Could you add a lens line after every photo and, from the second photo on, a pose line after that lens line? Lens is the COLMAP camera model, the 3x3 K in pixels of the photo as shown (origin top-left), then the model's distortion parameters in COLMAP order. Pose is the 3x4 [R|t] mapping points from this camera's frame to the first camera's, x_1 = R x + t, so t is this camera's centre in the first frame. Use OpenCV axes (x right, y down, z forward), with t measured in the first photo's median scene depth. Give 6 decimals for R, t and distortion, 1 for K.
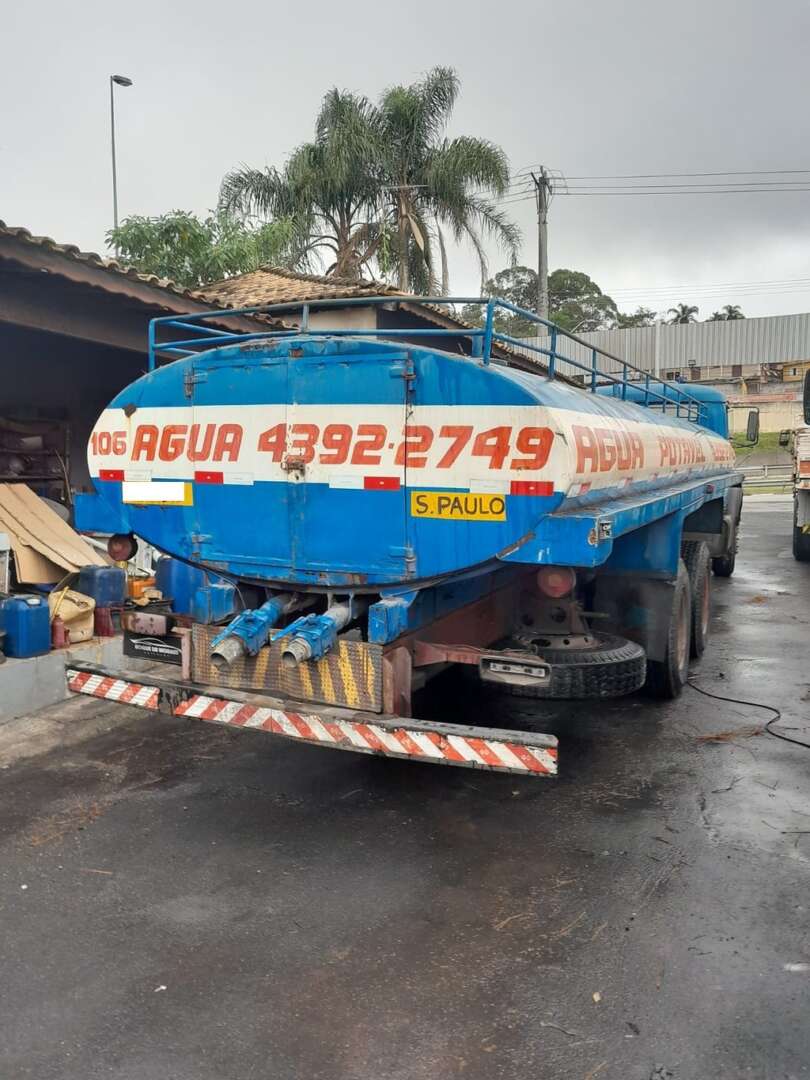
lens RADIAL K [[816.7, 0, 407.9], [0, 816.7, 543.5], [0, 0, 1]] dist [0.035405, -0.029282]
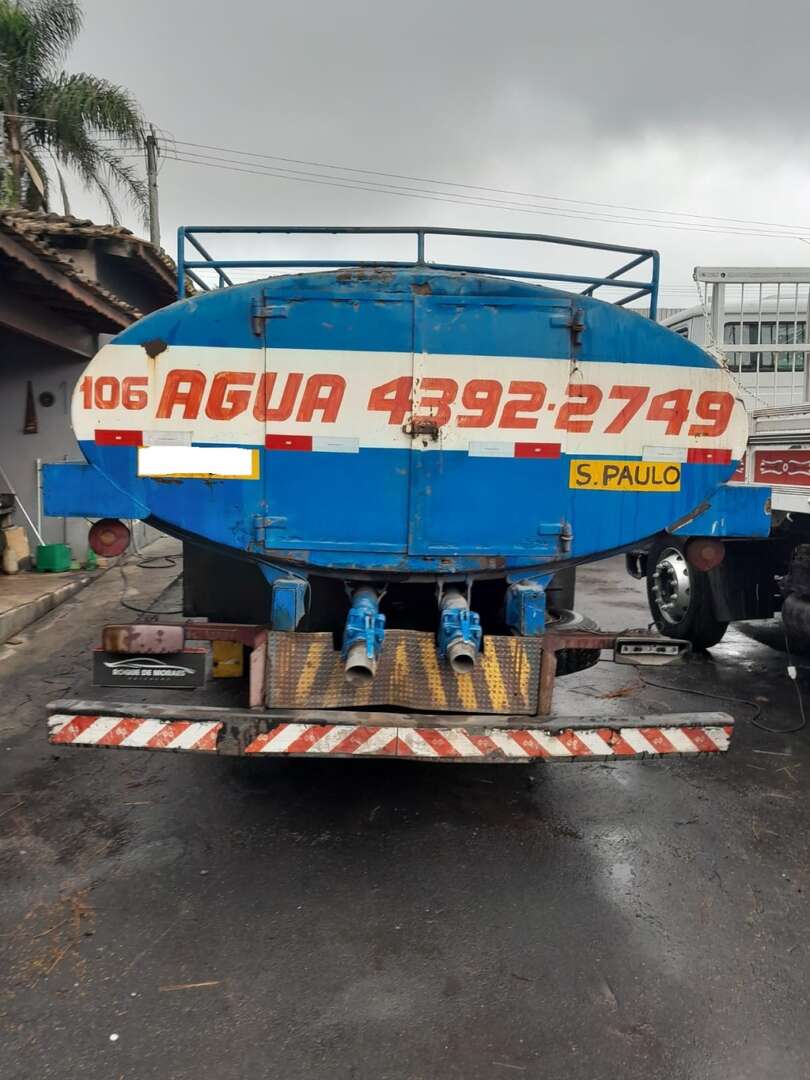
lens RADIAL K [[816.7, 0, 379.6], [0, 816.7, 541.2], [0, 0, 1]] dist [0.035405, -0.029282]
pose [[0.892593, -0.041871, 0.448915, -0.527304], [0.030591, 0.999008, 0.032354, -0.010041], [-0.449825, -0.015146, 0.892988, 0.277025]]
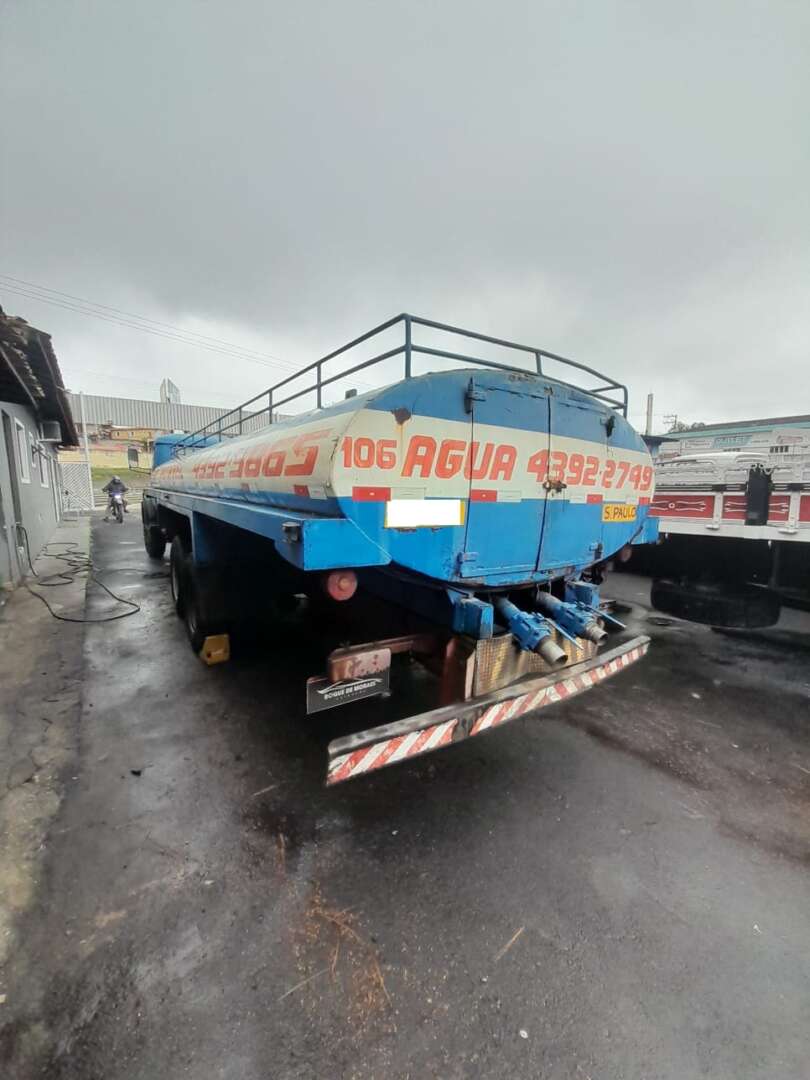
lens RADIAL K [[423.2, 0, 405.7], [0, 423.2, 542.8], [0, 0, 1]] dist [0.001444, 0.000305]
pose [[0.514176, -0.100394, 0.851789, -0.764182], [0.071018, 0.994699, 0.074369, -0.069904], [-0.854739, 0.022253, 0.518580, 0.827985]]
